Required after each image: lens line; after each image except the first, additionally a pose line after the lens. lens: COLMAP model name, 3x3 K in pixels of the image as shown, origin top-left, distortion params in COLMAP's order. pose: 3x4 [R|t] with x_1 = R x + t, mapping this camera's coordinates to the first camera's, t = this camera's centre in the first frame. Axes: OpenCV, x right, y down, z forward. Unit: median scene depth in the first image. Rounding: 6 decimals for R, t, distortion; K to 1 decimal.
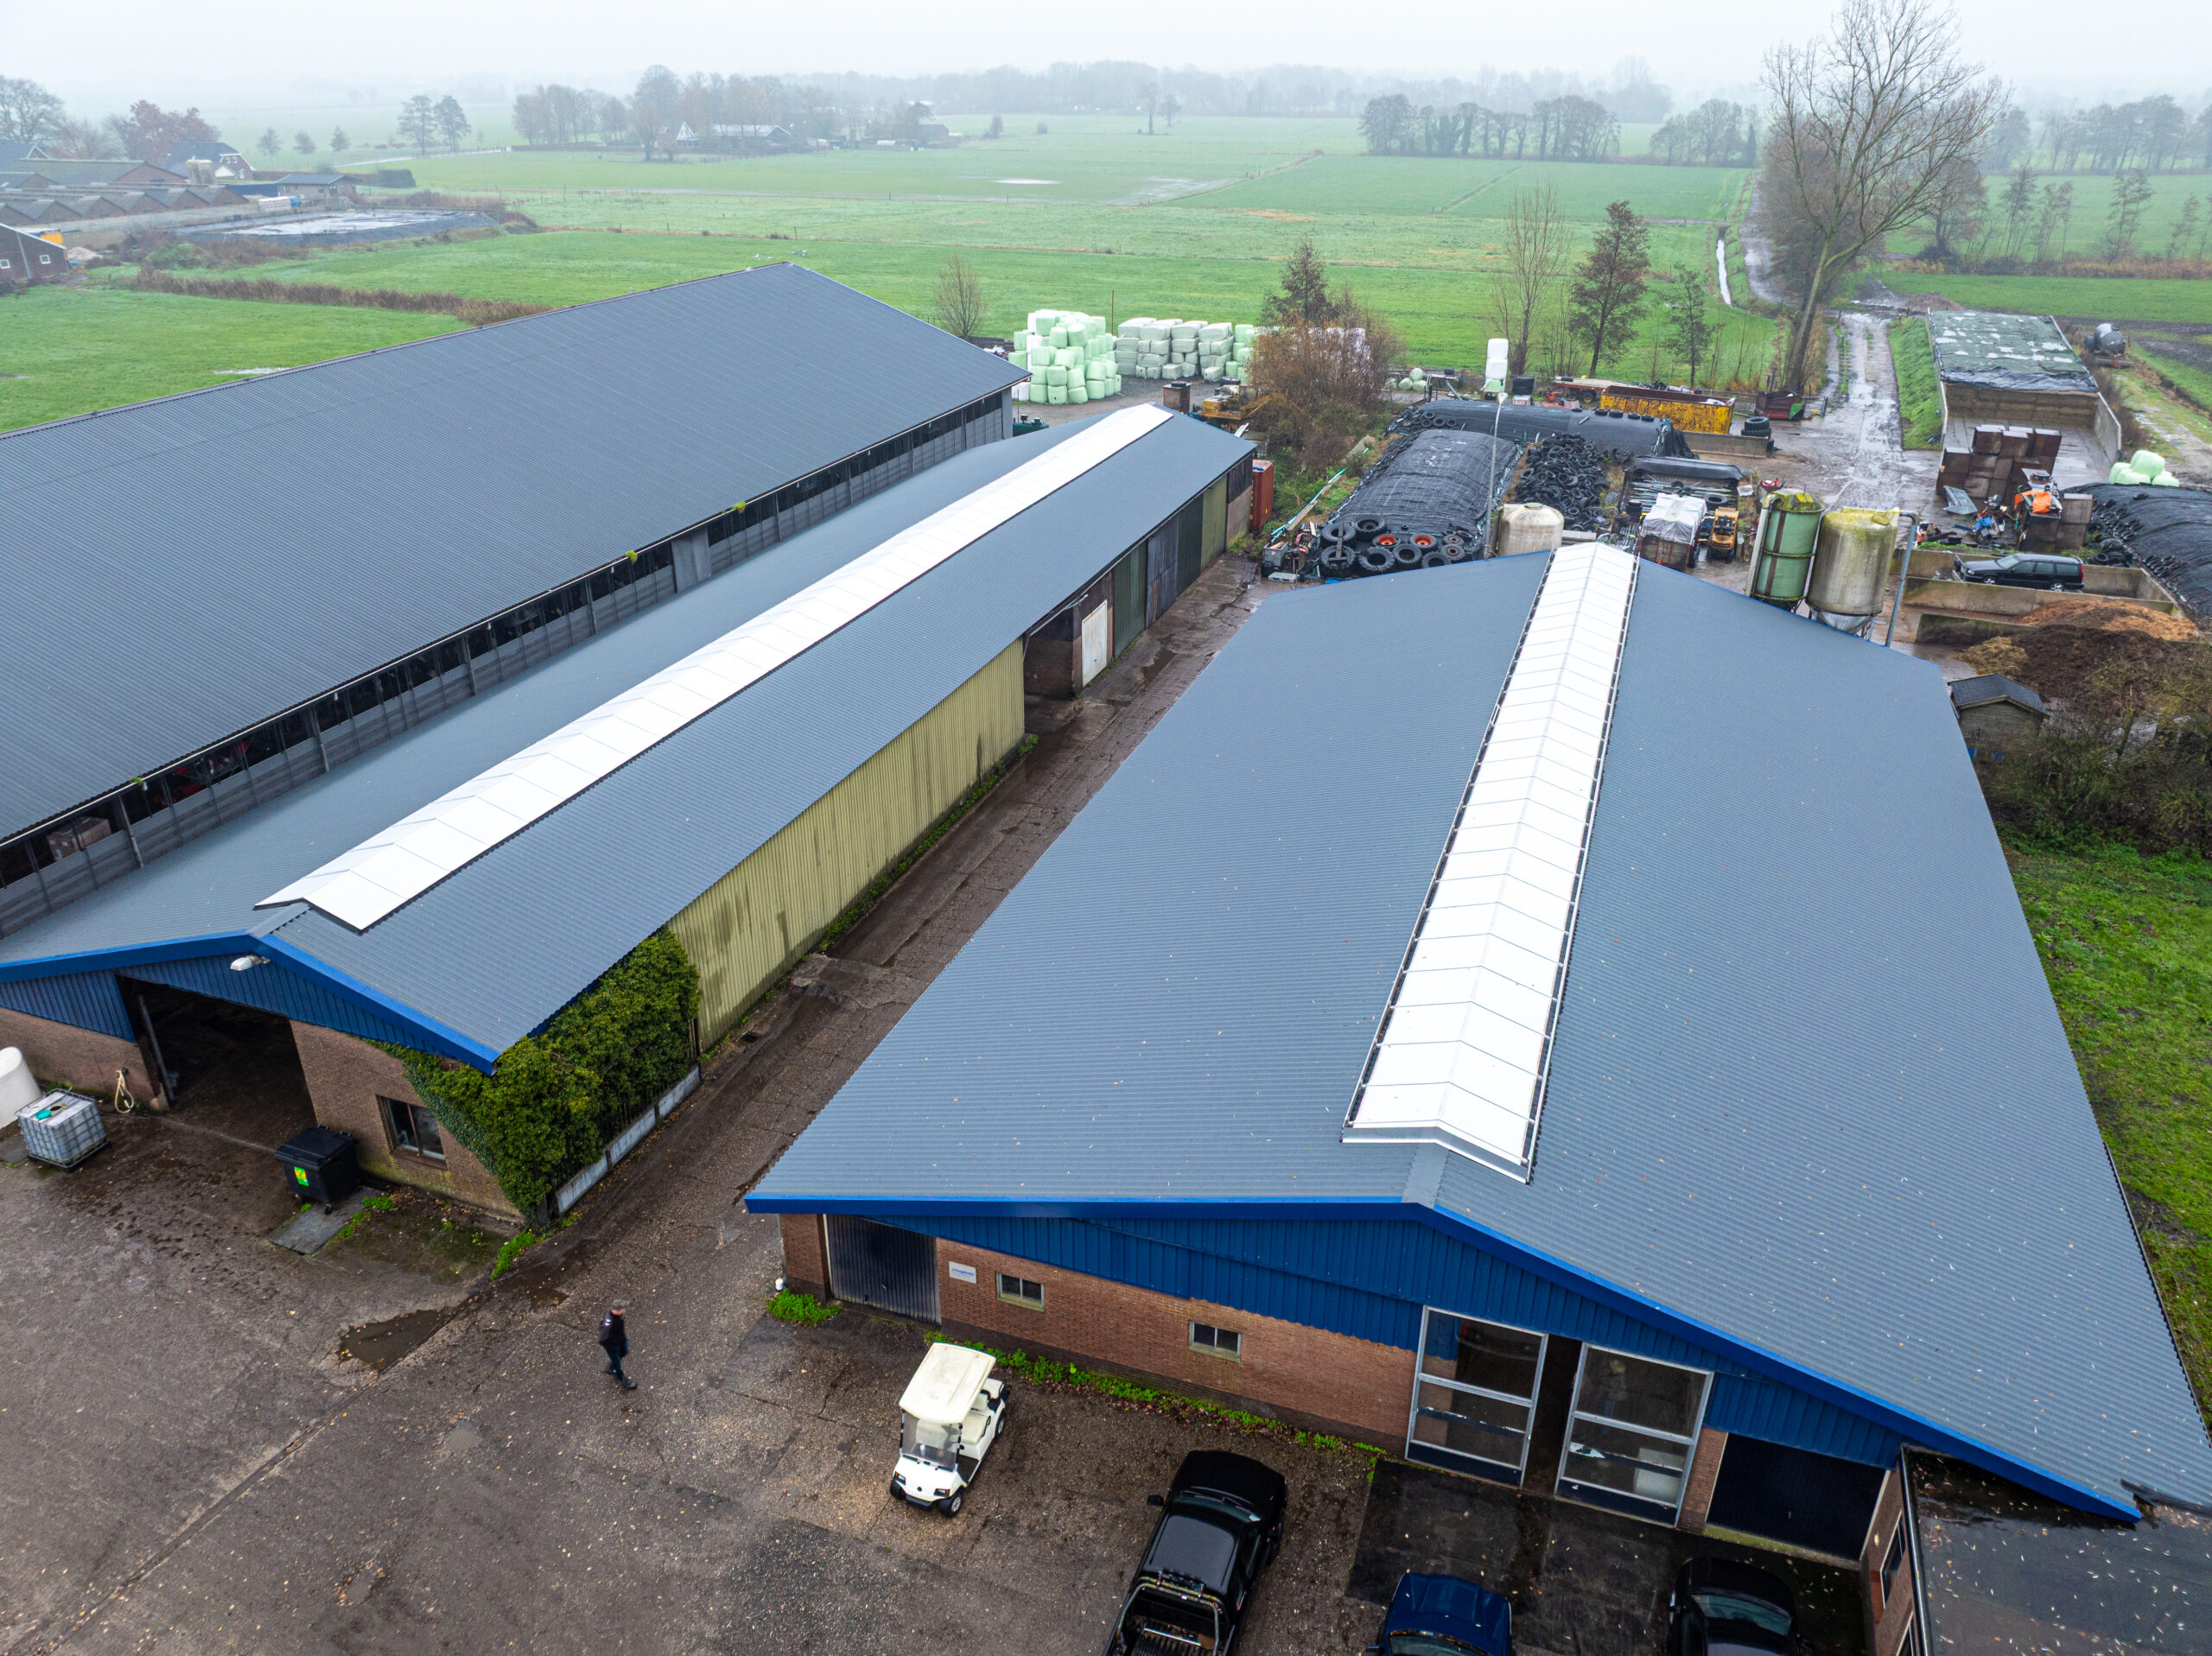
lens RADIAL K [[1558.5, 0, 1109.3], [0, 1558.5, 823.0], [0, 0, 1]] dist [-0.045704, 0.014174]
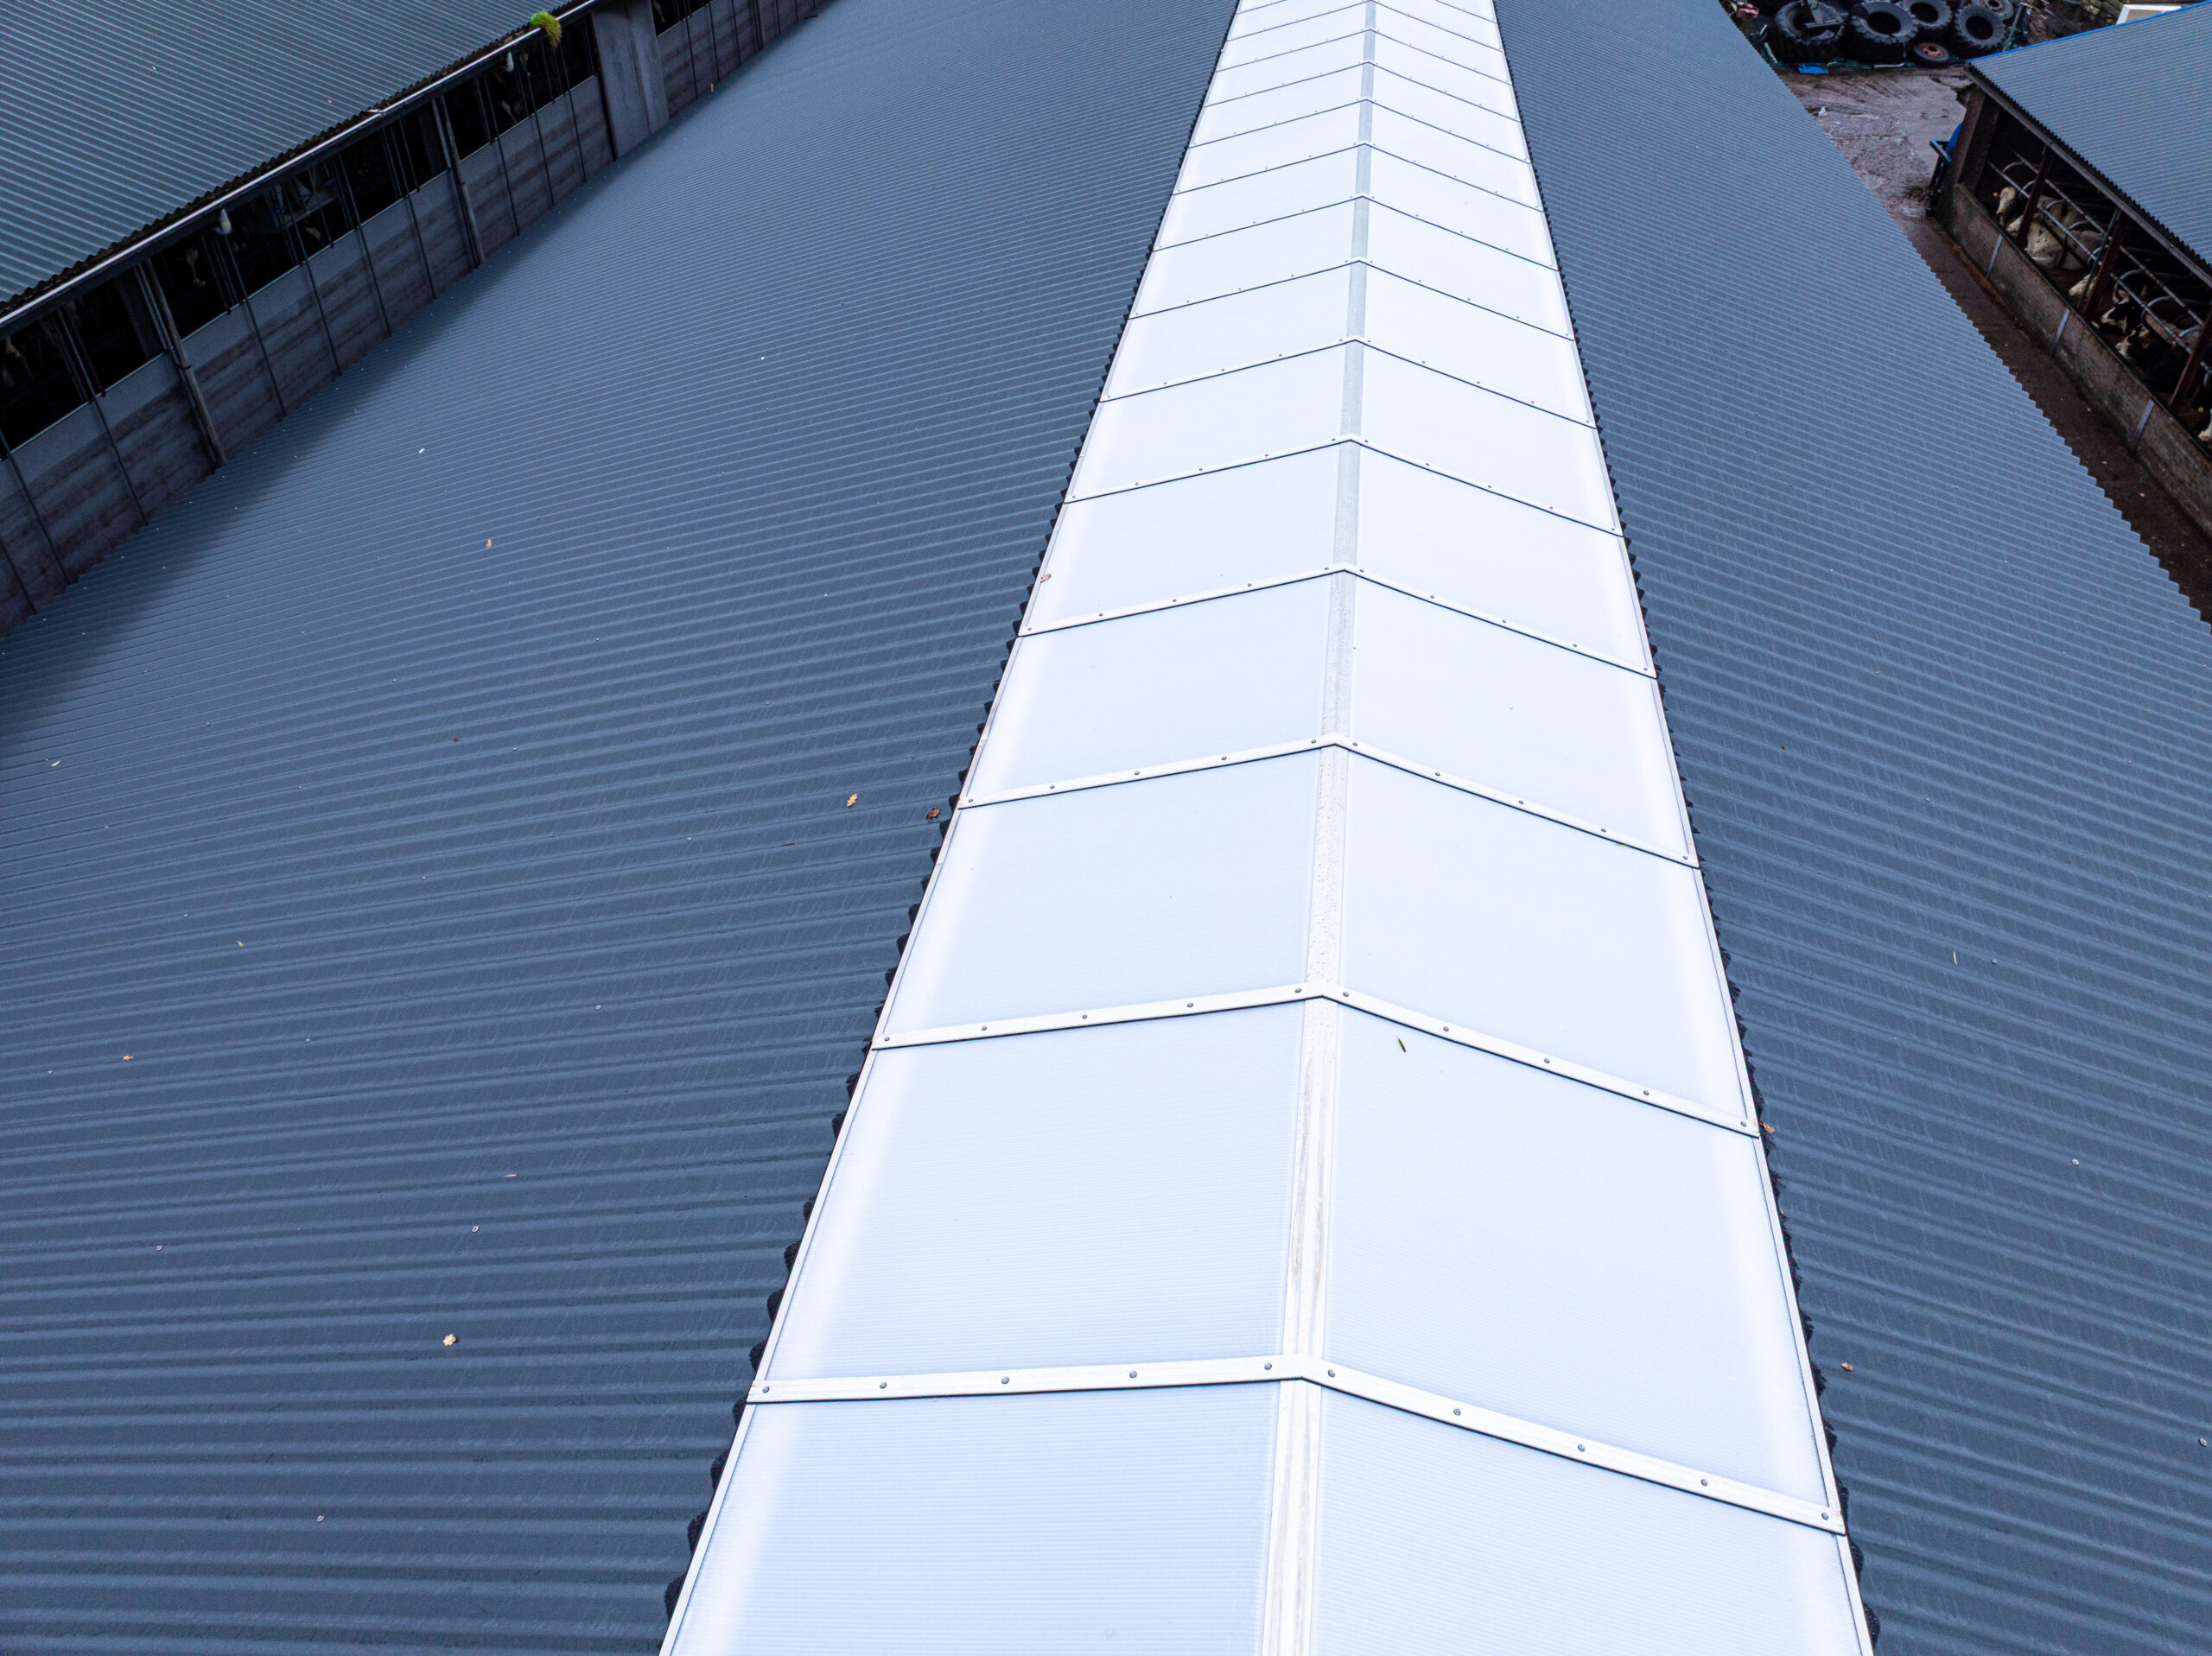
lens RADIAL K [[1562.6, 0, 1106.0], [0, 1562.6, 828.0], [0, 0, 1]] dist [-0.055964, 0.030695]
pose [[0.979341, -0.130049, 0.154853, -0.241328], [0.091349, 0.967699, 0.234975, -0.053846], [-0.180409, -0.215975, 0.959587, 0.534851]]
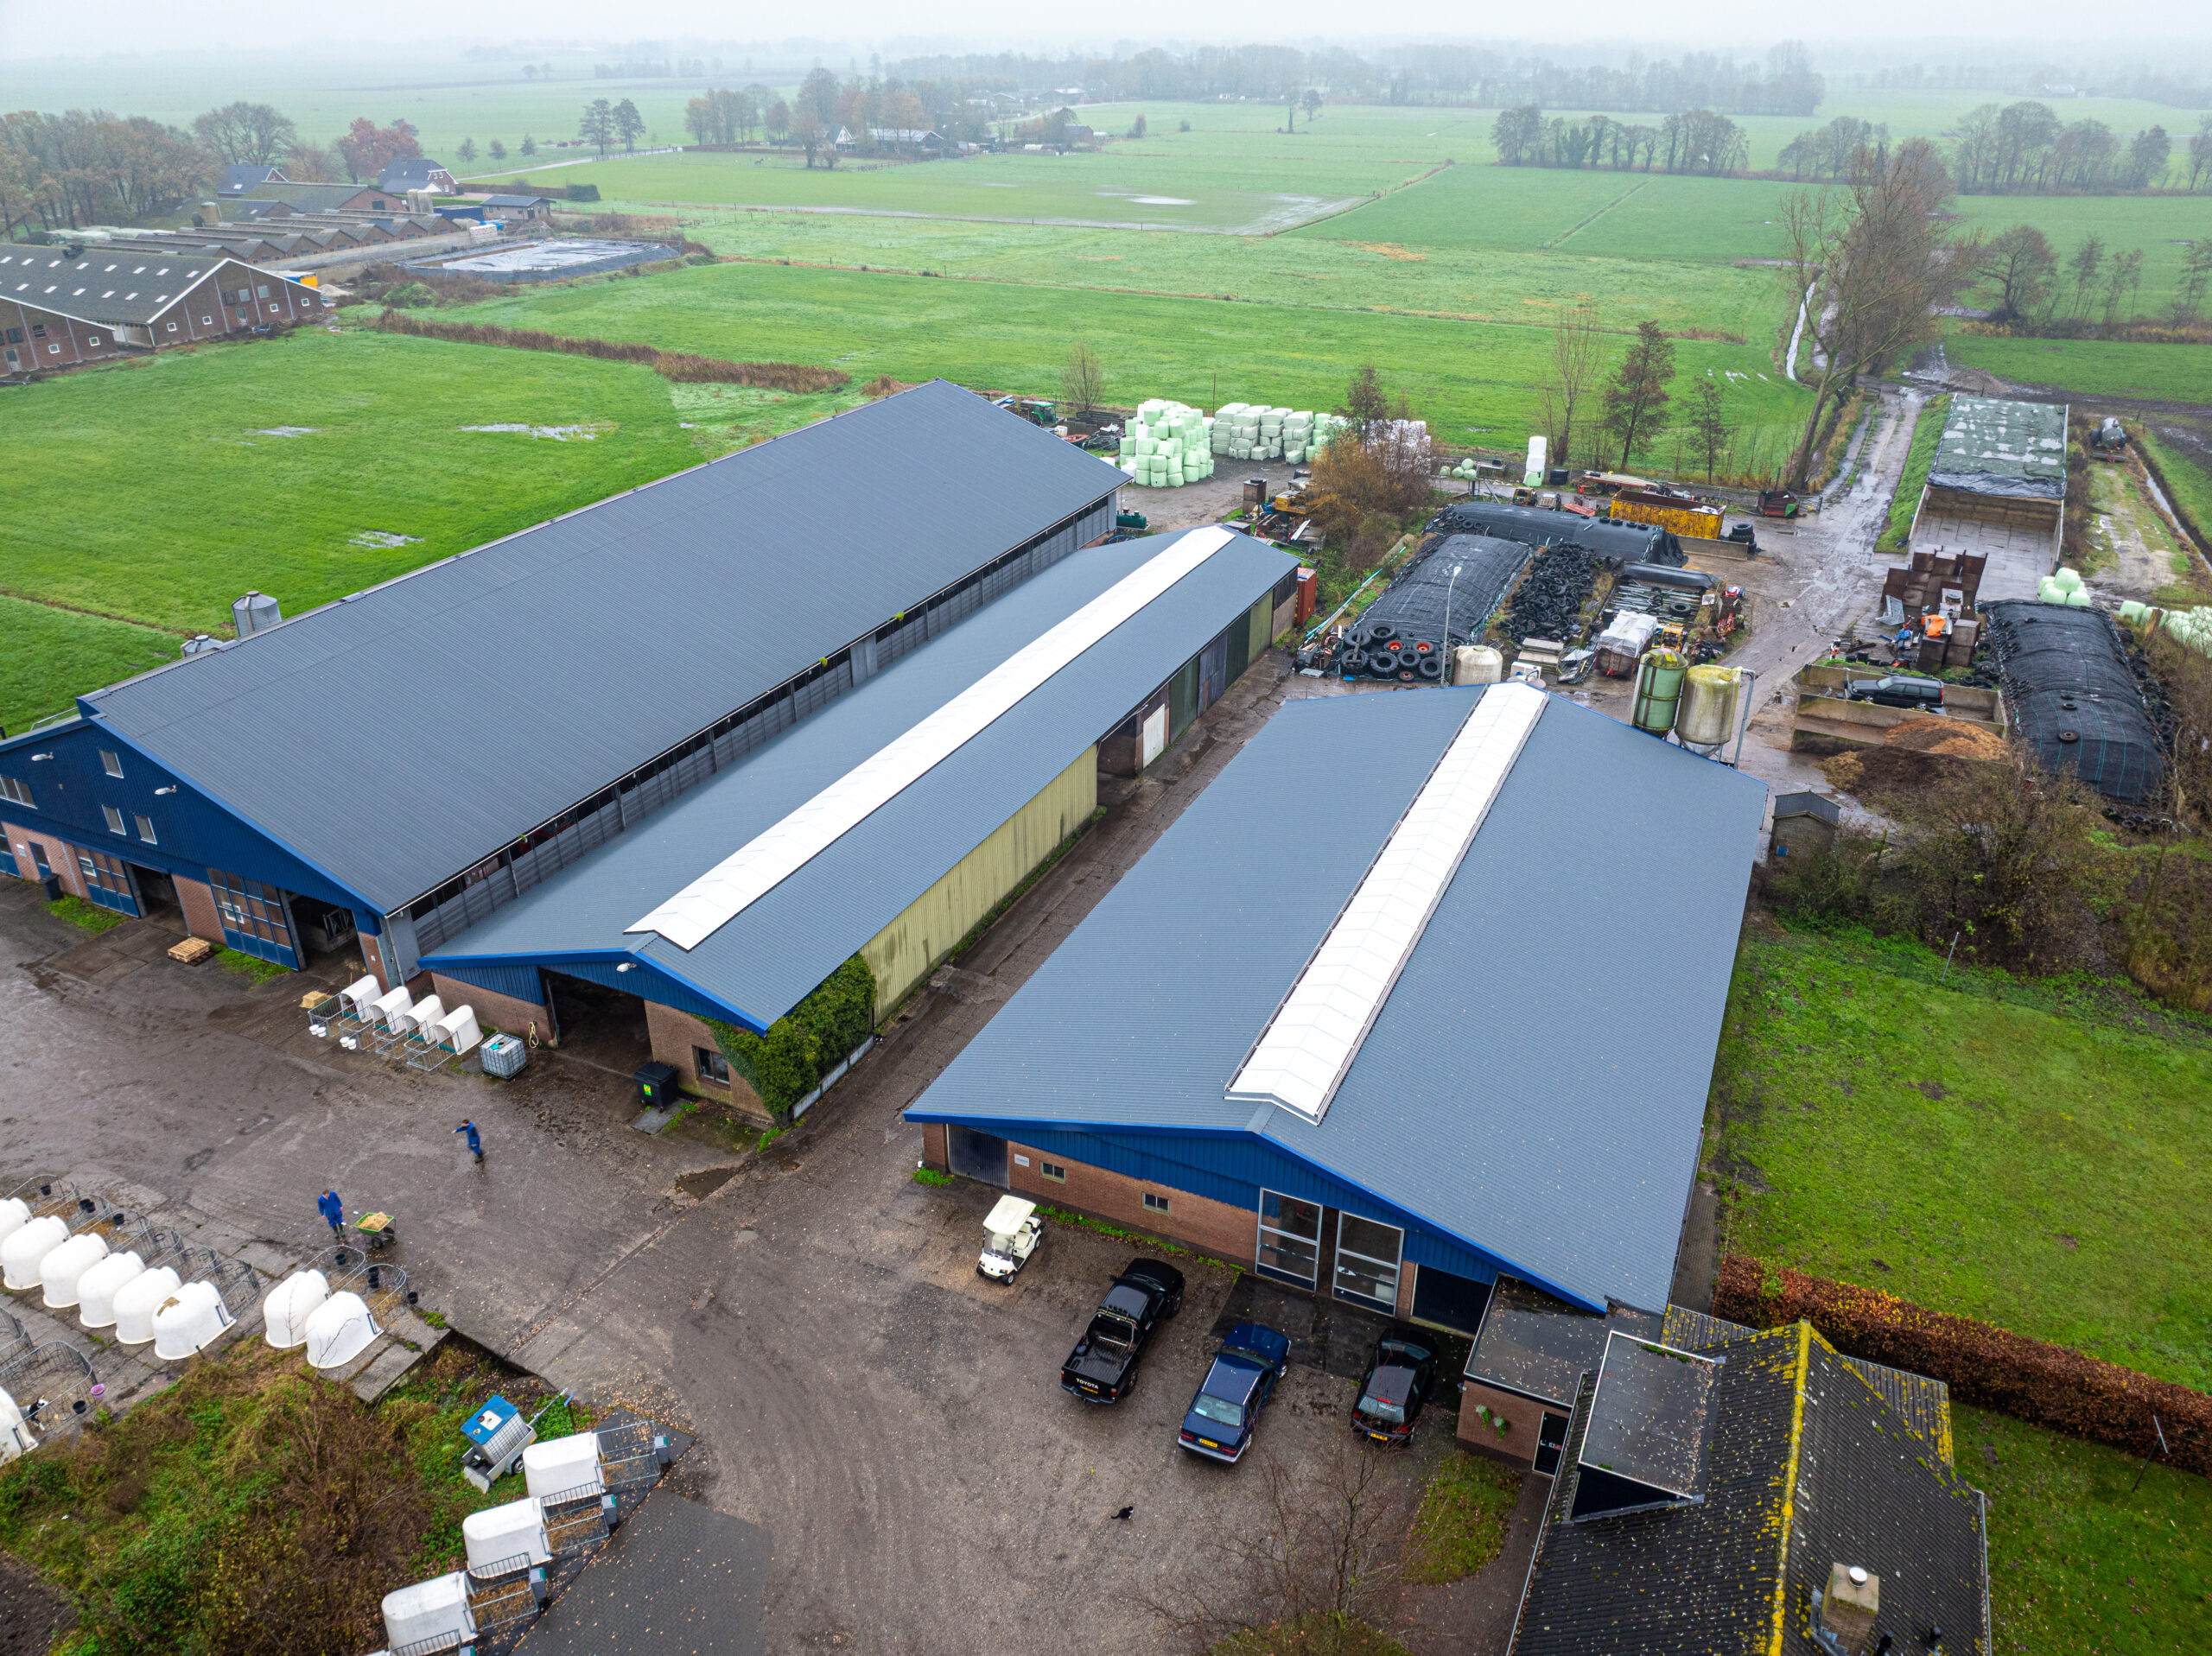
lens RADIAL K [[1552.3, 0, 1106.0], [0, 1552.3, 828.0], [0, 0, 1]] dist [-0.019290, -0.036141]
pose [[0.995870, 0.039923, -0.081548, 0.059326], [-0.037860, 0.998926, 0.026699, -0.065408], [0.082526, -0.023501, 0.996312, -0.343484]]
